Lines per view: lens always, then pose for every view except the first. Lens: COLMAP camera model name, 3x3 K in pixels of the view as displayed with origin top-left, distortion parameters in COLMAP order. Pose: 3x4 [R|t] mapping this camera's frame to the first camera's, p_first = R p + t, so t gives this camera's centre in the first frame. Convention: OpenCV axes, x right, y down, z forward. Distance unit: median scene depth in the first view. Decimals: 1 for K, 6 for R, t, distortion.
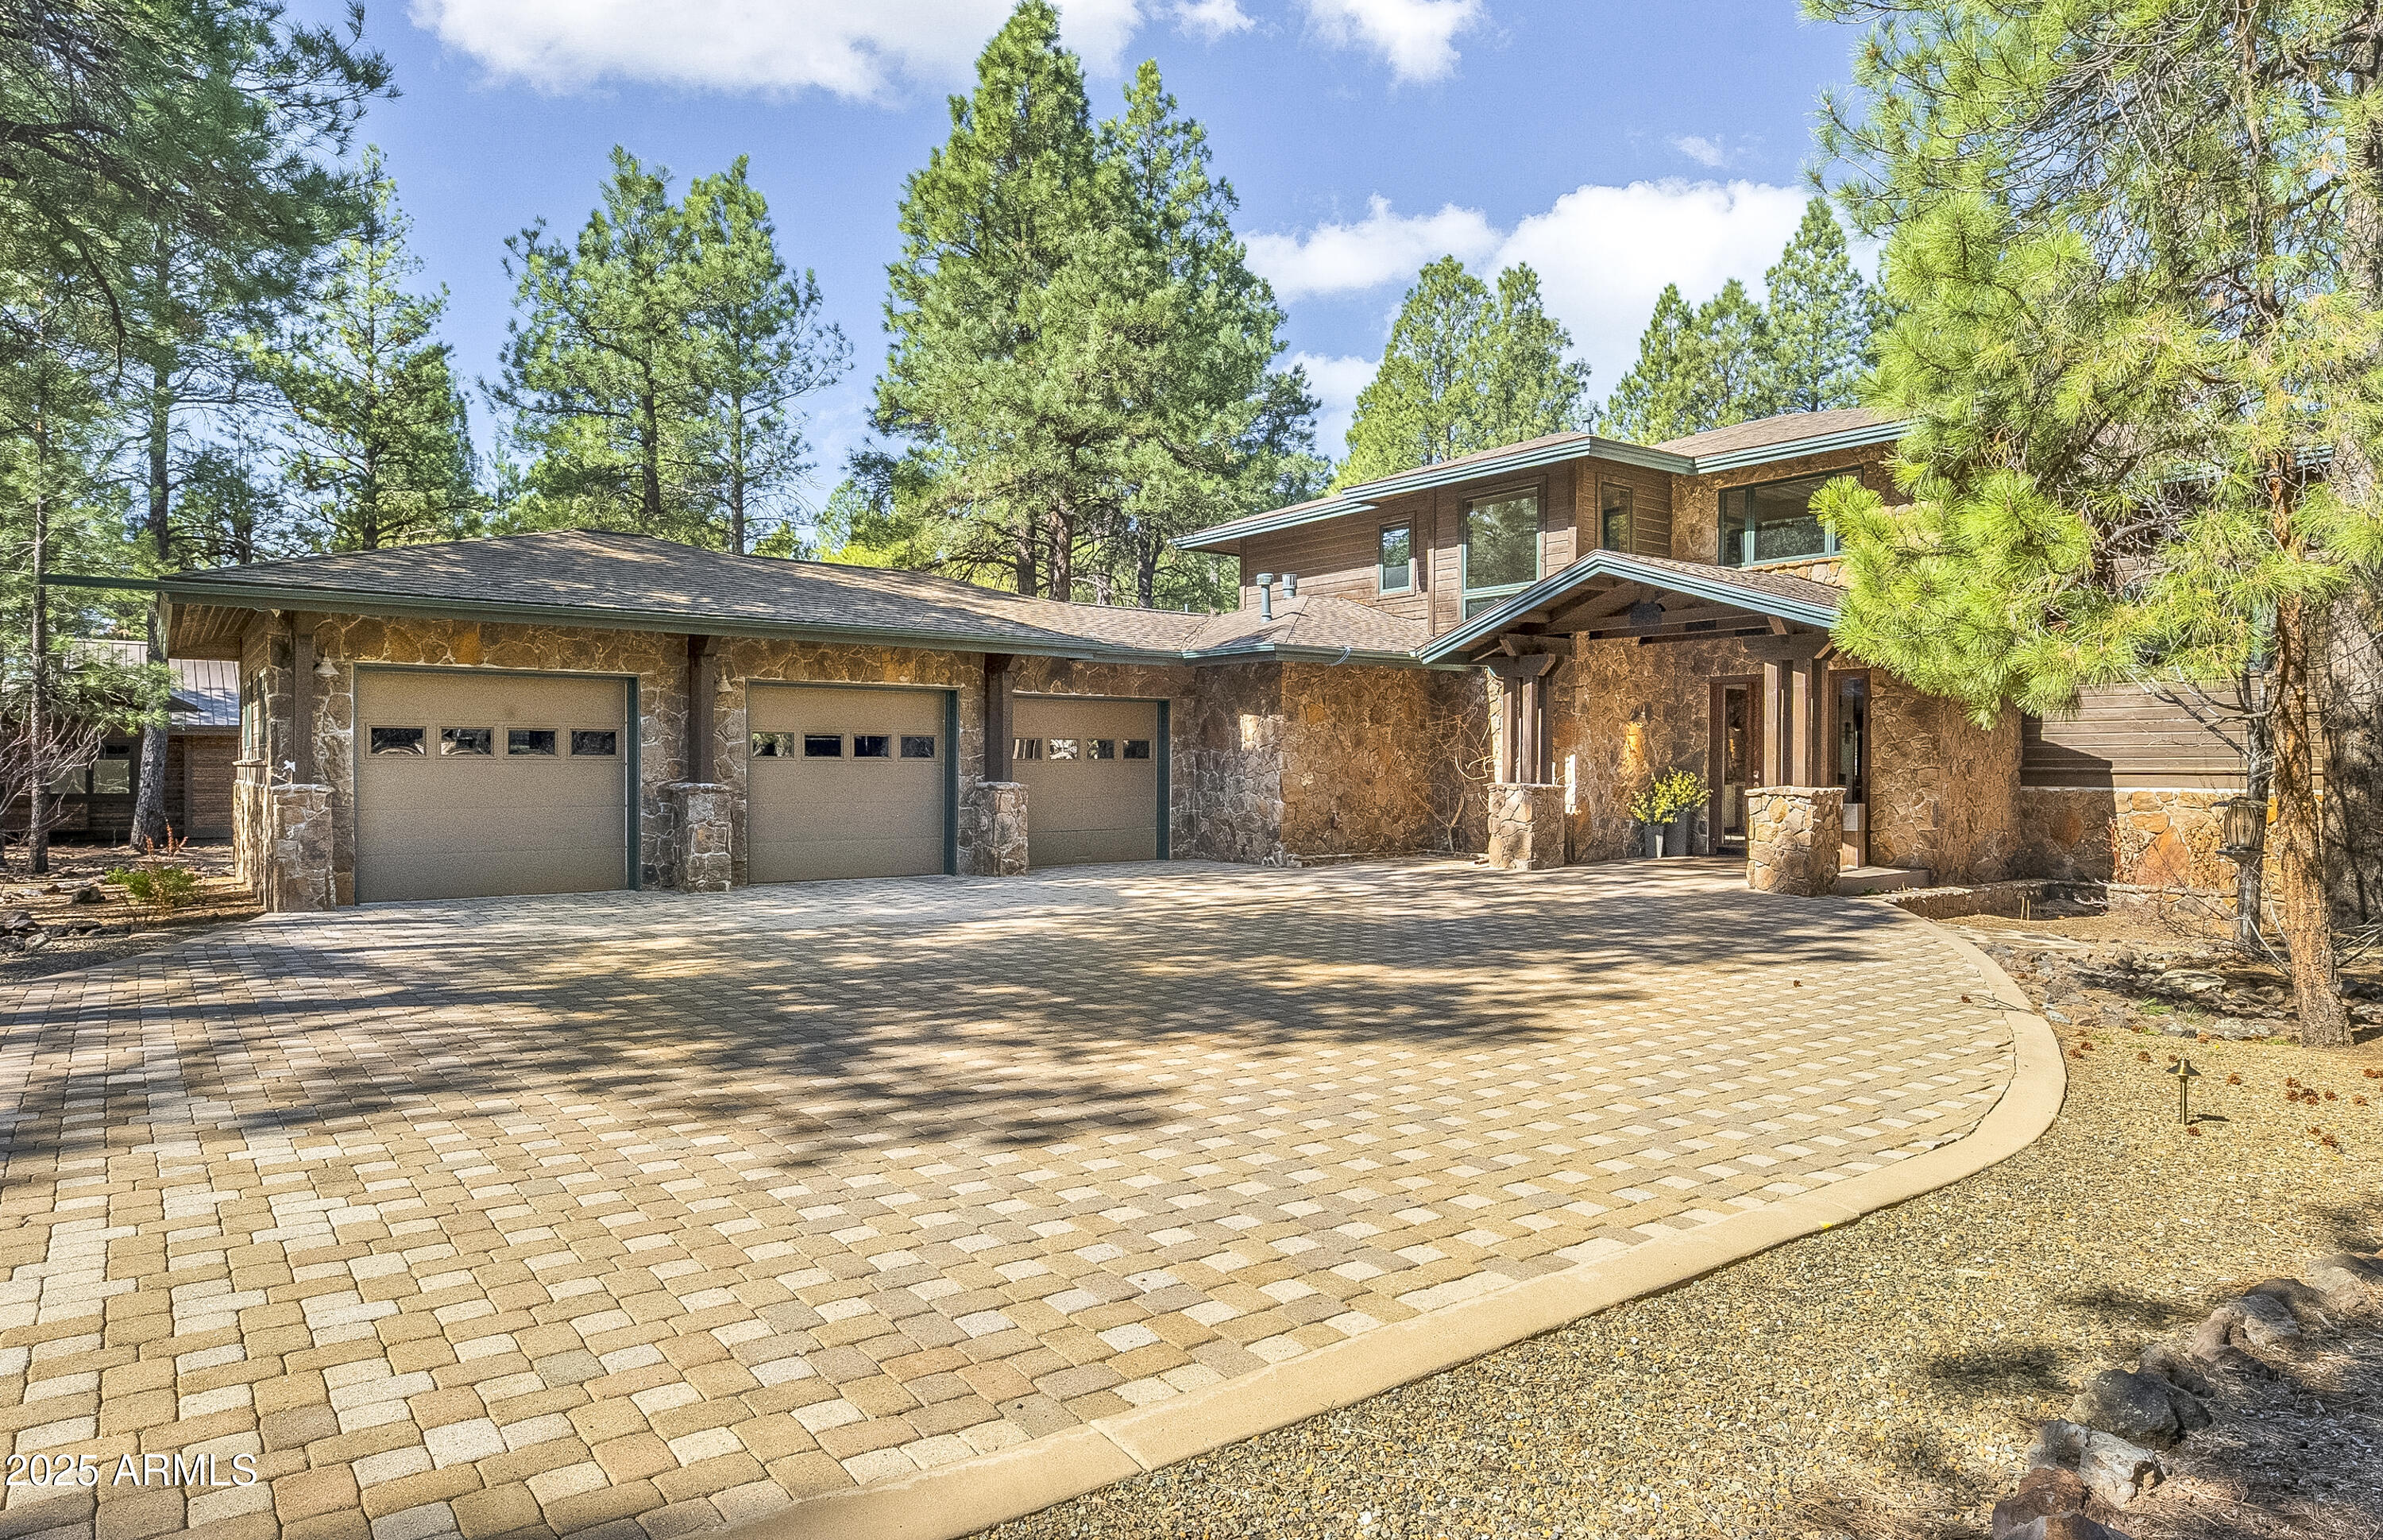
lens RADIAL K [[1395.8, 0, 1191.5], [0, 1395.8, 770.0], [0, 0, 1]] dist [-0.002493, -0.003199]
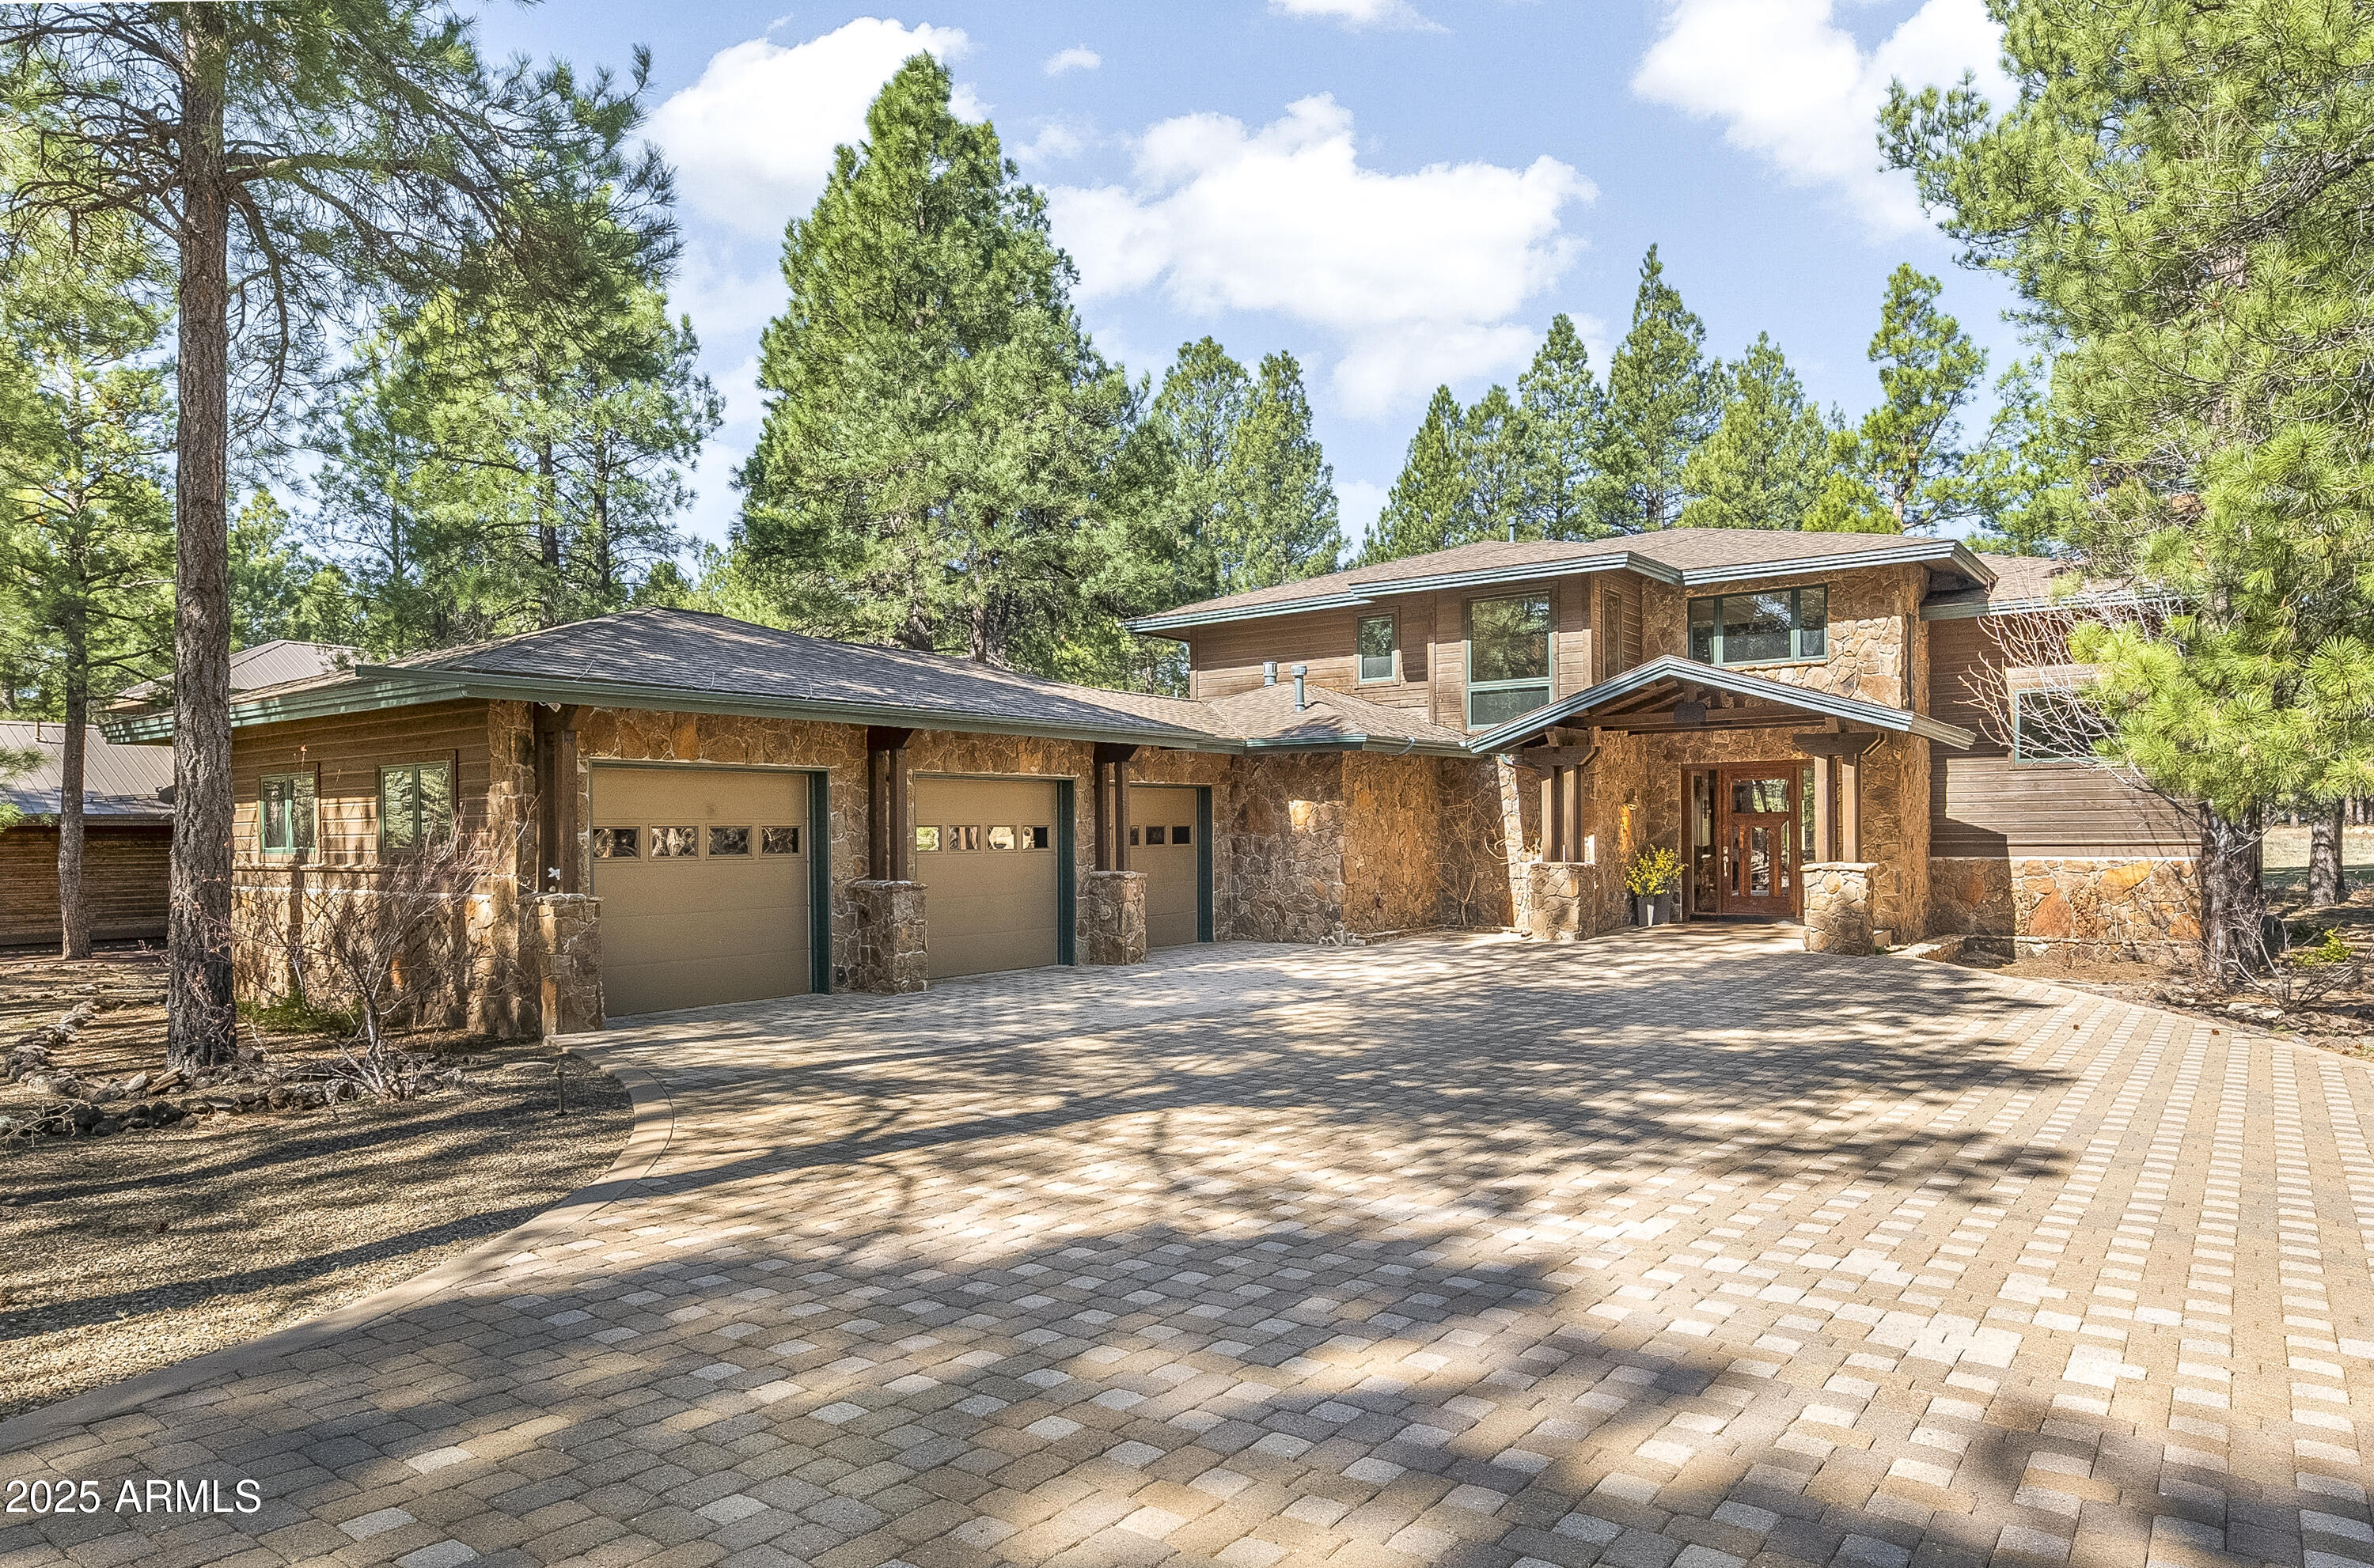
lens RADIAL K [[1436.0, 0, 1181.0], [0, 1436.0, 846.7], [0, 0, 1]] dist [-0.006831, 0.000014]
pose [[0.963968, -0.015749, 0.265552, -0.329077], [0.014486, 0.999873, 0.006714, -0.013659], [-0.265624, -0.002625, 0.964073, -0.009906]]
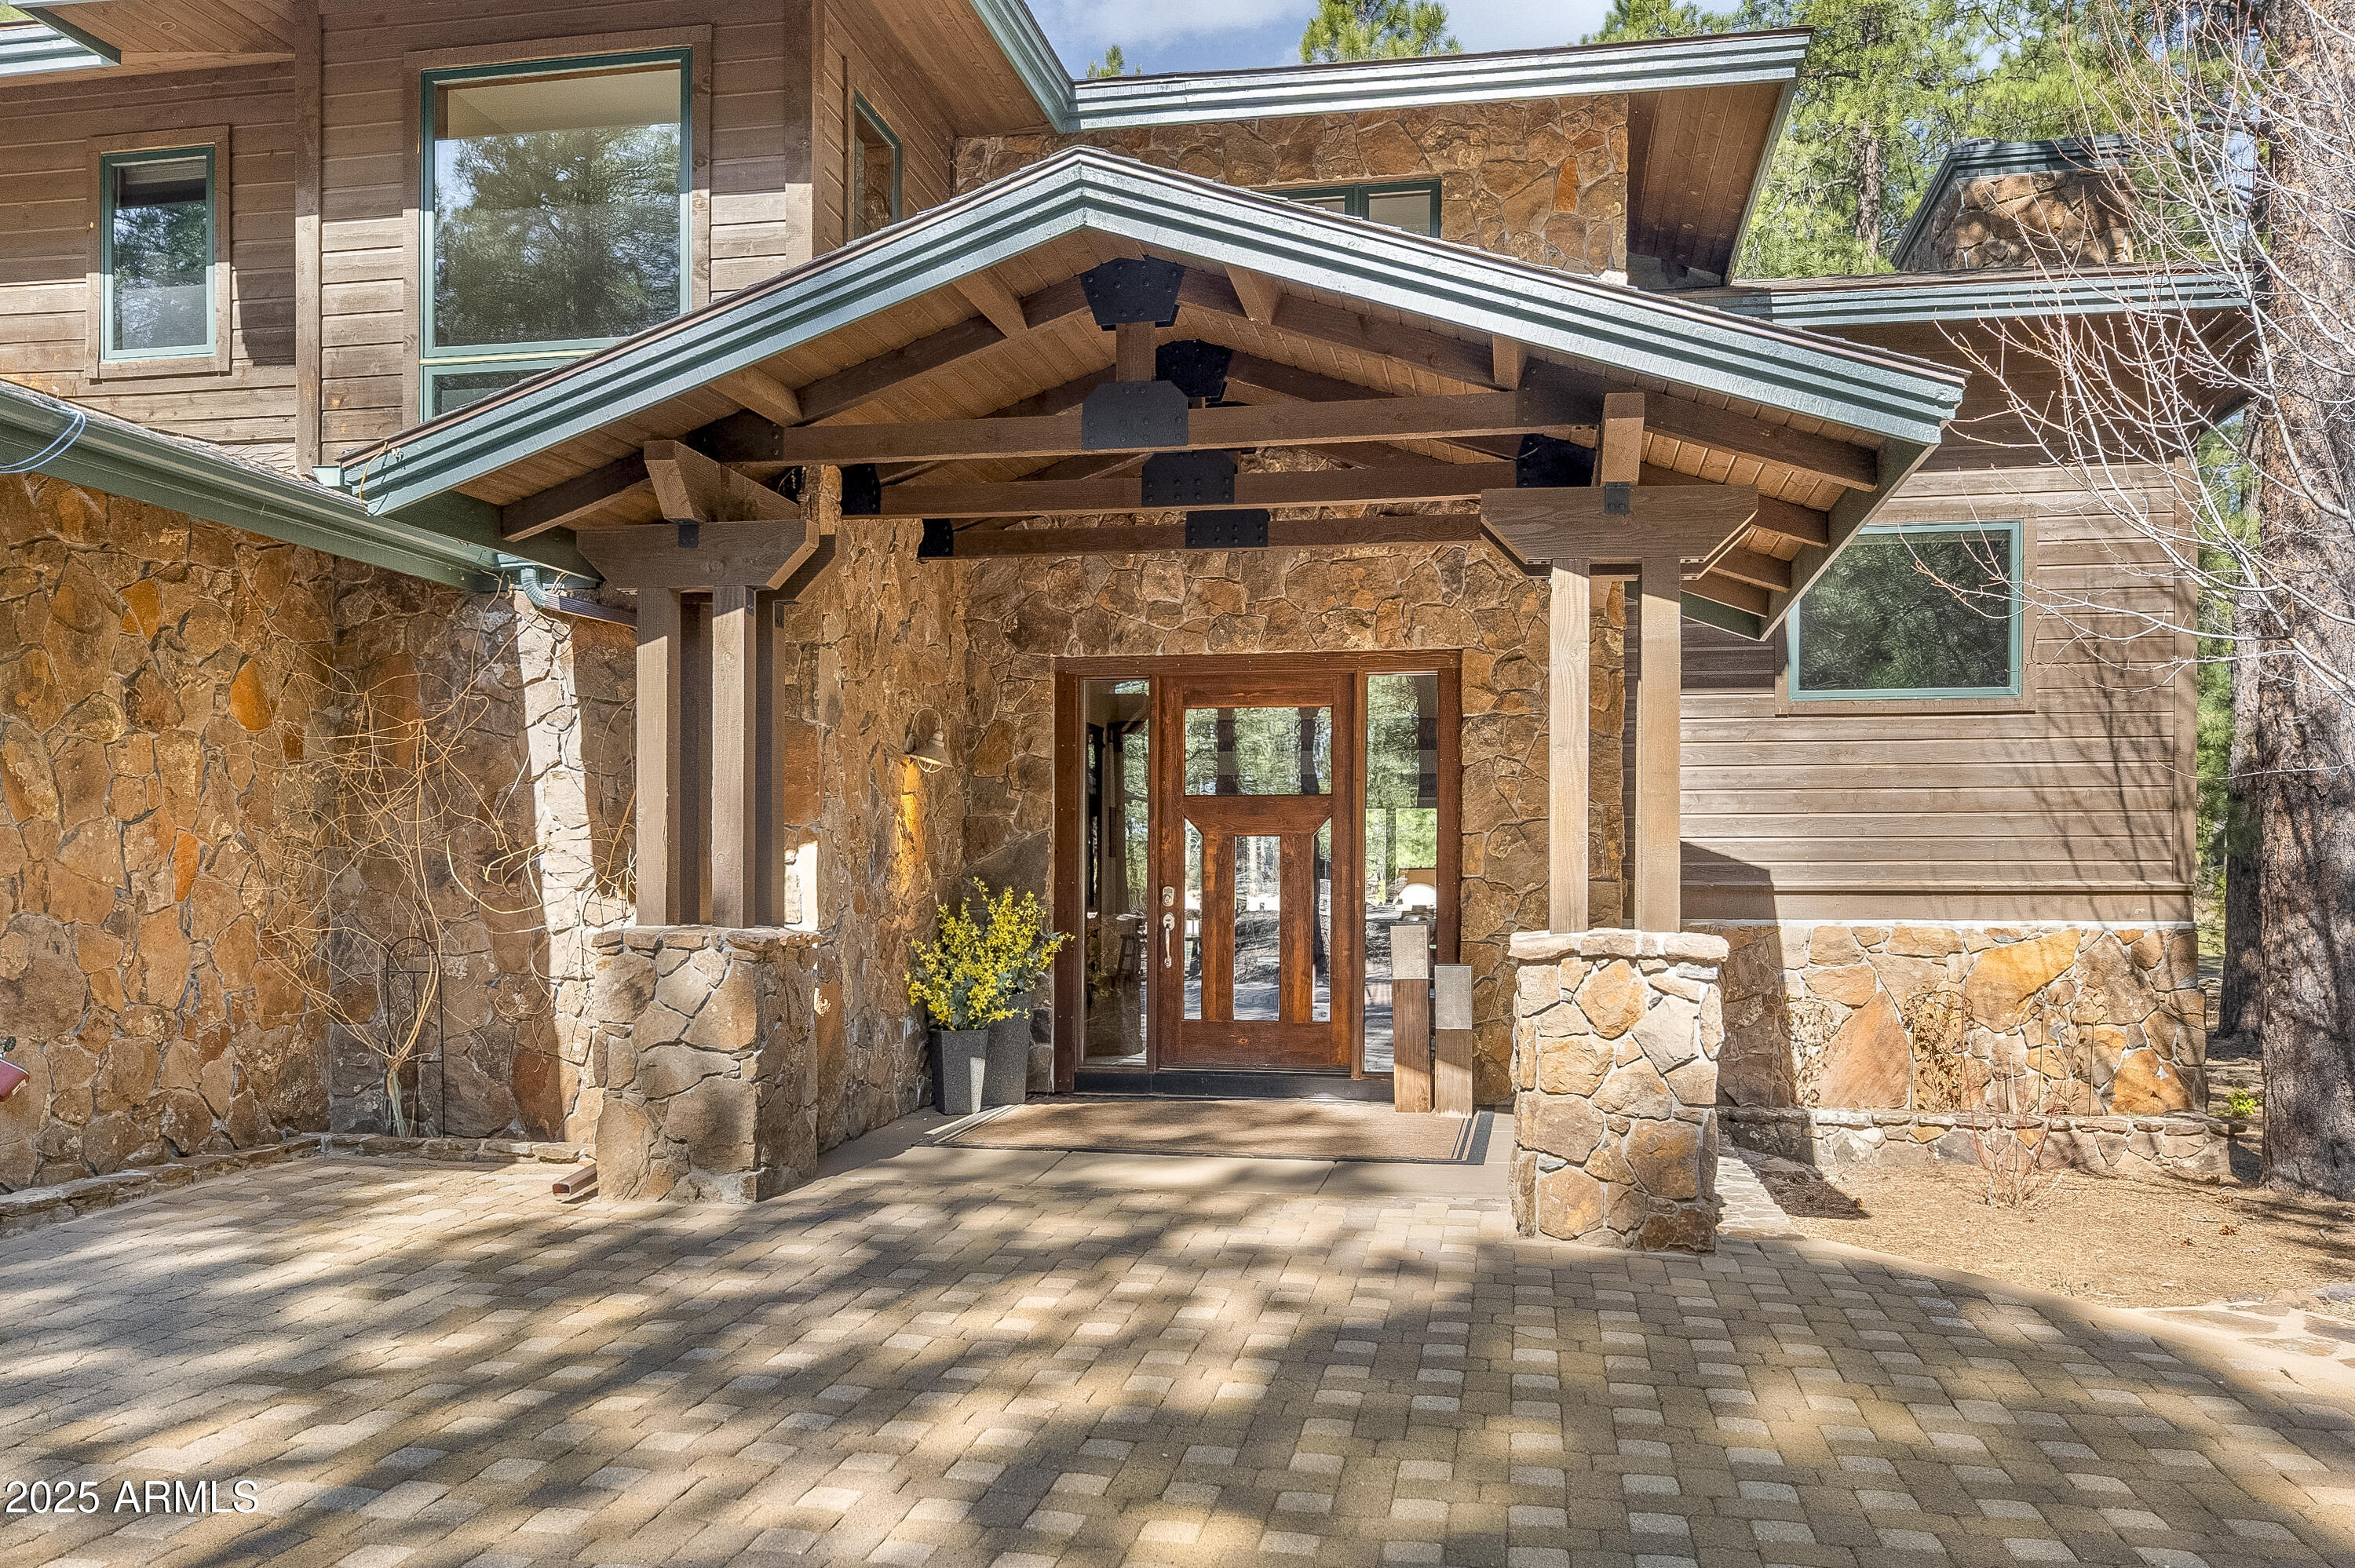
lens RADIAL K [[1869.9, 0, 1178.3], [0, 1869.9, 904.6], [0, 0, 1]] dist [-0.001195, 0.001783]
pose [[0.746171, -0.005975, 0.665728, 0.032139], [0.001311, 0.999971, 0.007506, 0.001397], [-0.665753, -0.004728, 0.746157, 0.569942]]
